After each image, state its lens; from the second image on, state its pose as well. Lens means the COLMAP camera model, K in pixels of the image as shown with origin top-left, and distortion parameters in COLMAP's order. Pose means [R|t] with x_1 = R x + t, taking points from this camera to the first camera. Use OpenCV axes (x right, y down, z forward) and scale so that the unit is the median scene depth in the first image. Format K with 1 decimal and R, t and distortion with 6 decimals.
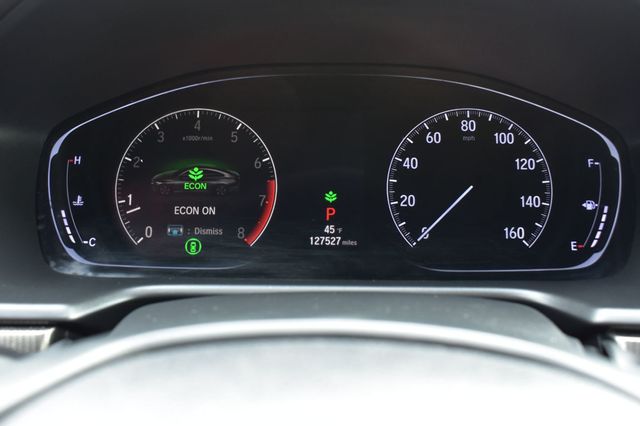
lens RADIAL K [[648.1, 0, 321.0], [0, 648.1, 214.4], [0, 0, 1]] dist [-0.071736, 0.000000]
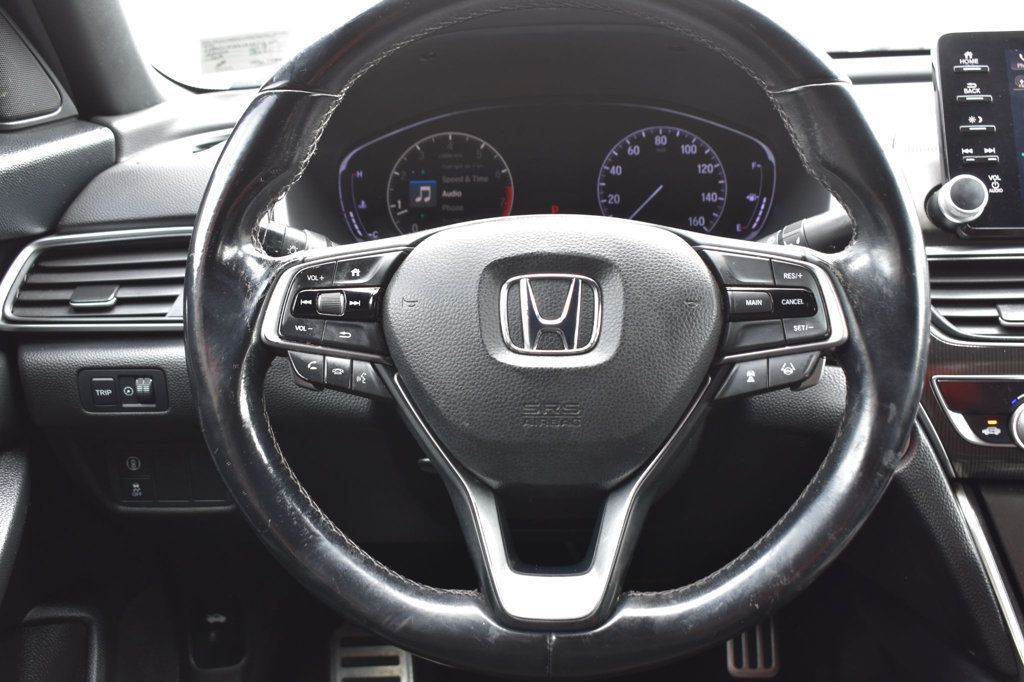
lens RADIAL K [[1154.0, 0, 508.5], [0, 1154.0, 339.4], [0, 0, 1]] dist [-0.053515, 0.000000]
pose [[0.999031, -0.020094, -0.039156, 0.007462], [0.020372, 0.999770, 0.006726, 0.252783], [0.039012, -0.007517, 0.999210, -1.392224]]
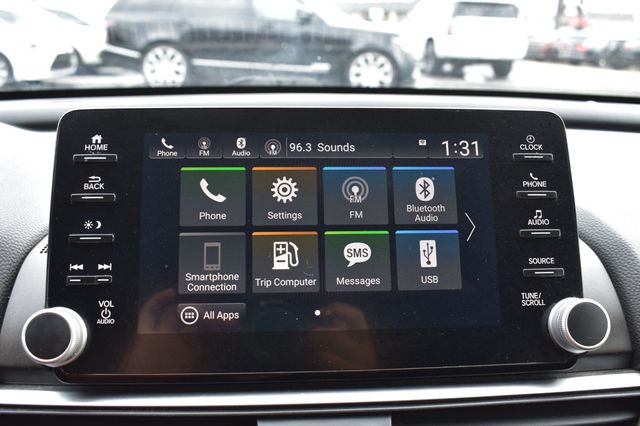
lens RADIAL K [[648.1, 0, 323.3], [0, 648.1, 213.6], [0, 0, 1]] dist [-0.071736, 0.000000]
pose [[0.996248, -0.011517, 0.085770, 1.005129], [0.009365, 0.999632, 0.025454, -0.141382], [-0.086032, -0.024556, 0.995990, -0.250965]]
